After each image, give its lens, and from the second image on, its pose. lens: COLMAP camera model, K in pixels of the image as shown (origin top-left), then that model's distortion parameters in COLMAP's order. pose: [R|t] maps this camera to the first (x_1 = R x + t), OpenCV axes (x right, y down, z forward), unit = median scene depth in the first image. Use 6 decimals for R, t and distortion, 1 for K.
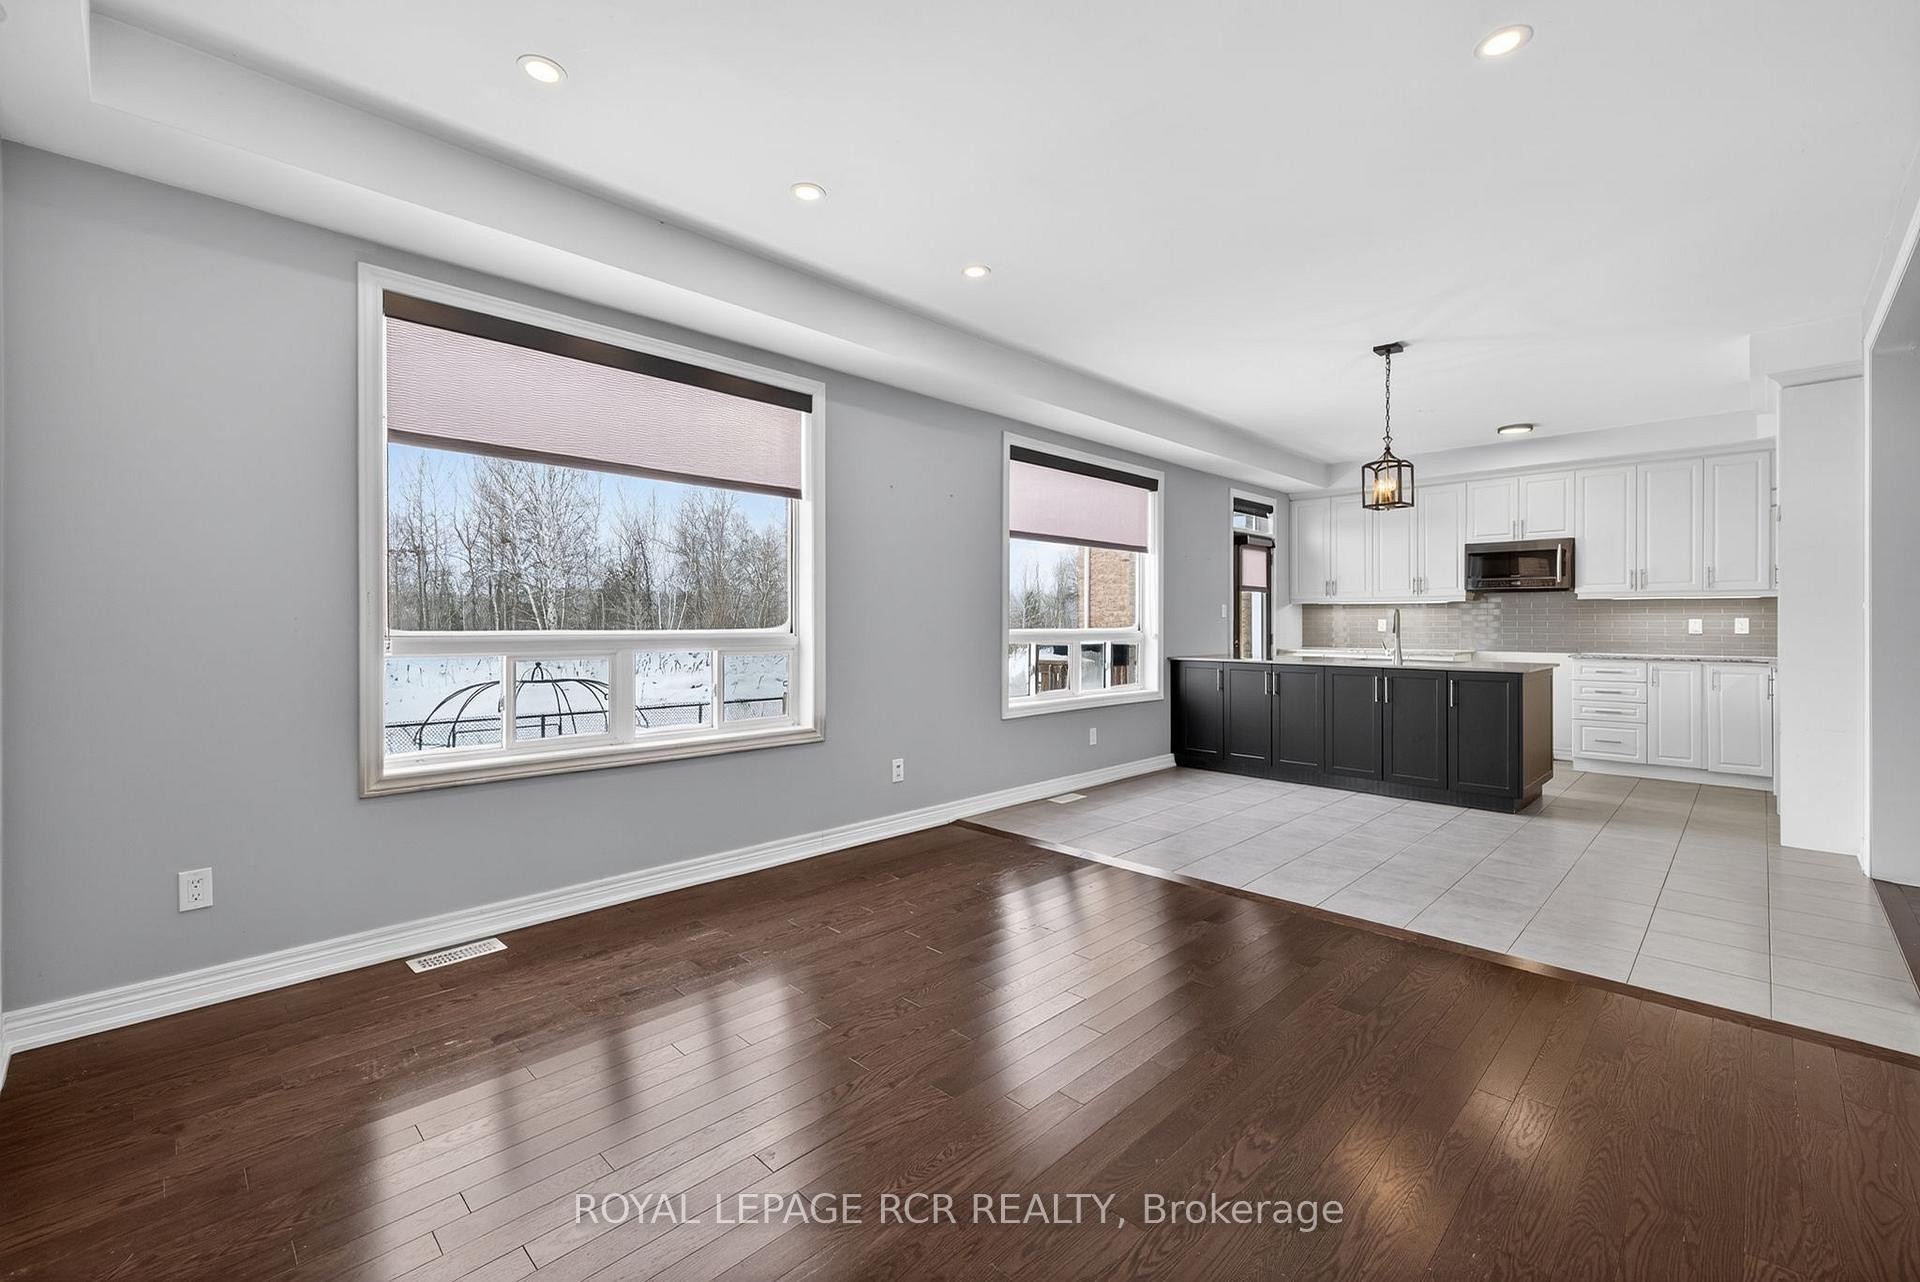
lens RADIAL K [[798.9, 0, 933.8], [0, 798.9, 622.3], [0, 0, 1]] dist [-0.036540, 0.000015]
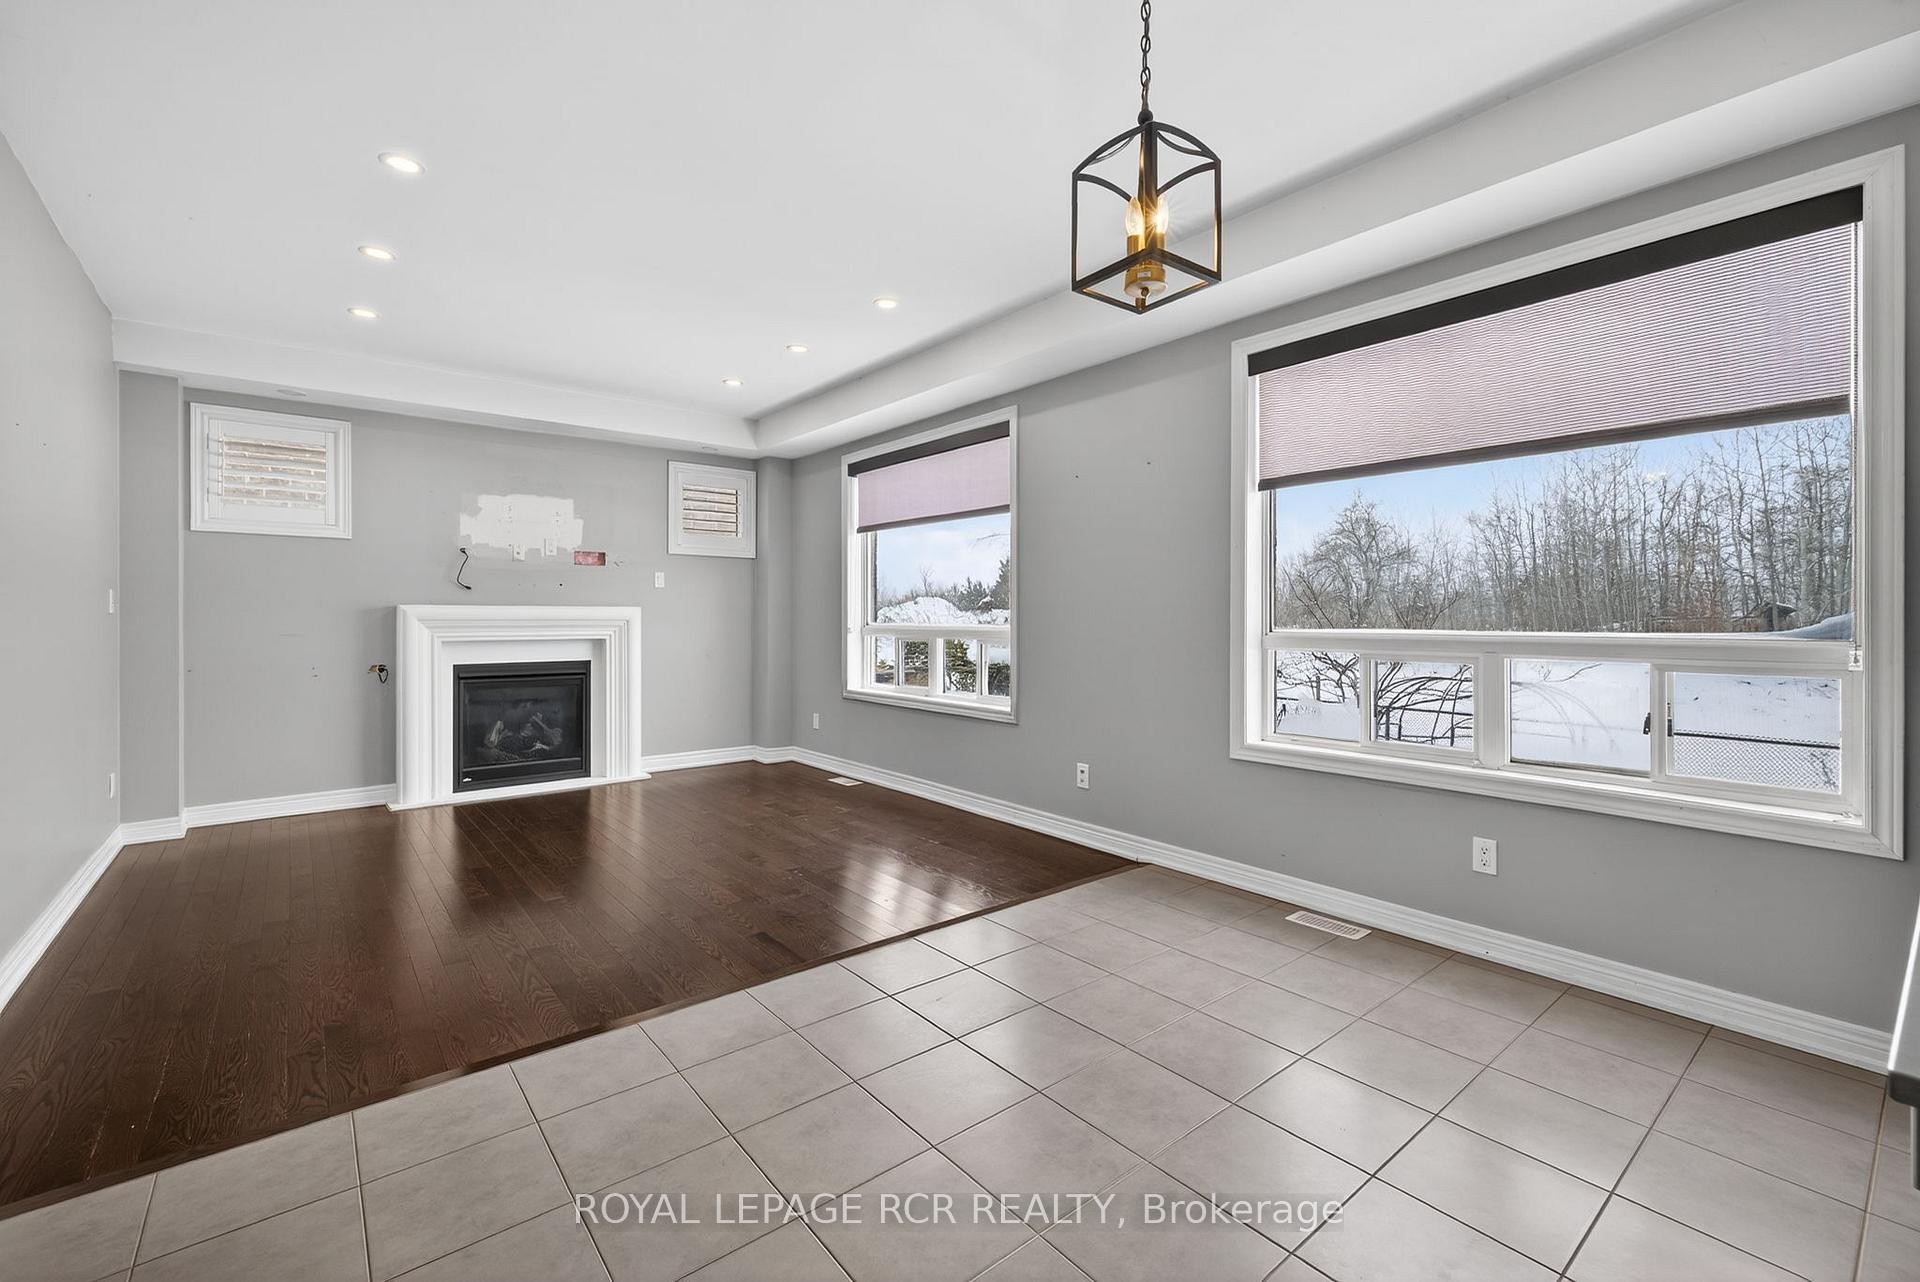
lens RADIAL K [[809.8, 0, 957.5], [0, 809.8, 623.1], [0, 0, 1]] dist [0.016248, -0.009934]
pose [[-0.092642, 0.000686, -0.995699, 0.915403], [-0.003725, 0.999993, 0.001036, 0.004685], [0.995693, 0.003805, -0.092638, 0.932226]]
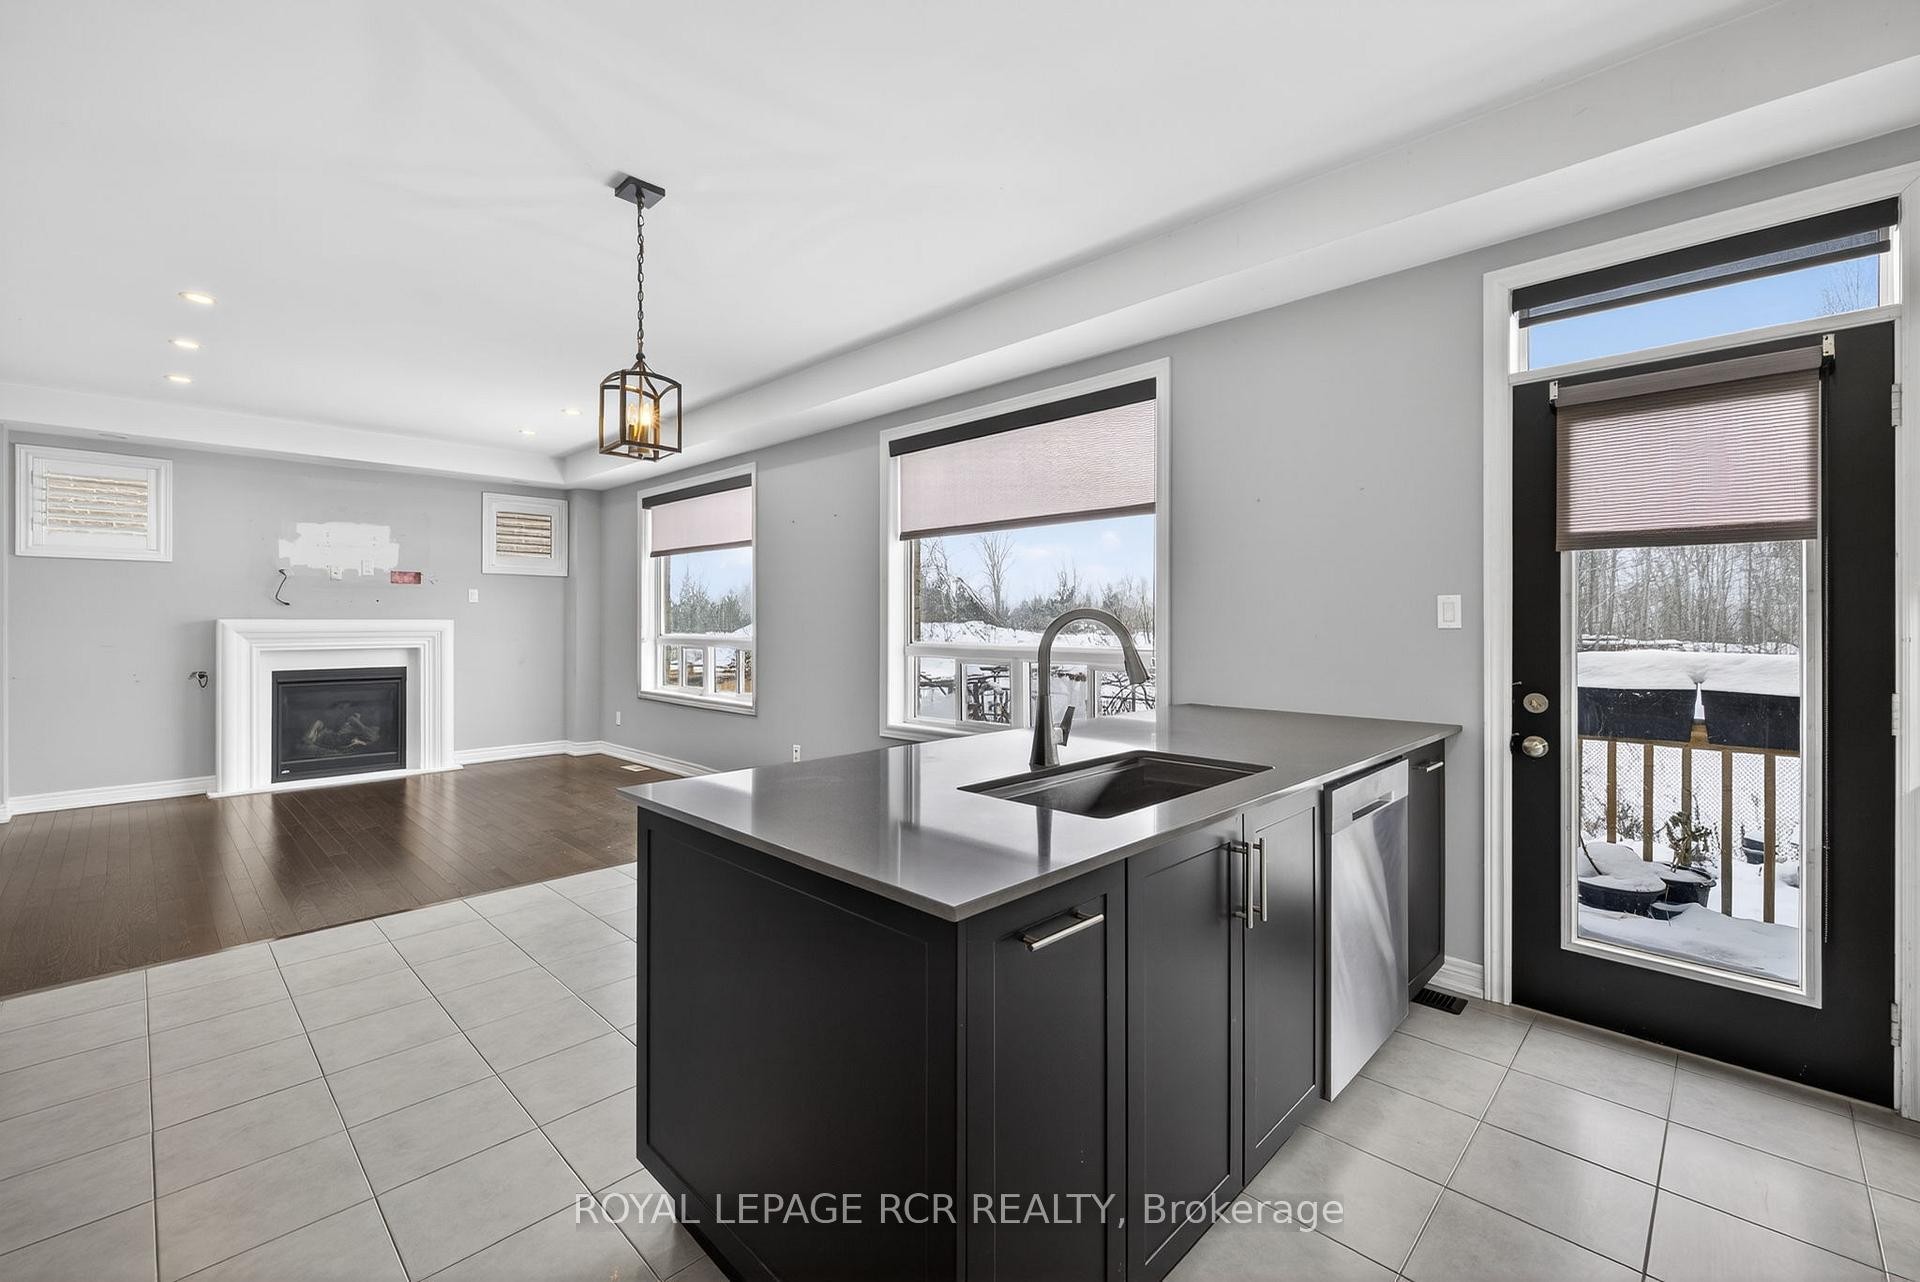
lens RADIAL K [[807.1, 0, 966.1], [0, 807.1, 624.4], [0, 0, 1]] dist [0.000583, -0.000497]
pose [[0.024815, -0.001286, -0.999691, 1.178837], [-0.003822, 0.999992, -0.001381, -0.011332], [0.999685, 0.003855, 0.024810, 1.216194]]
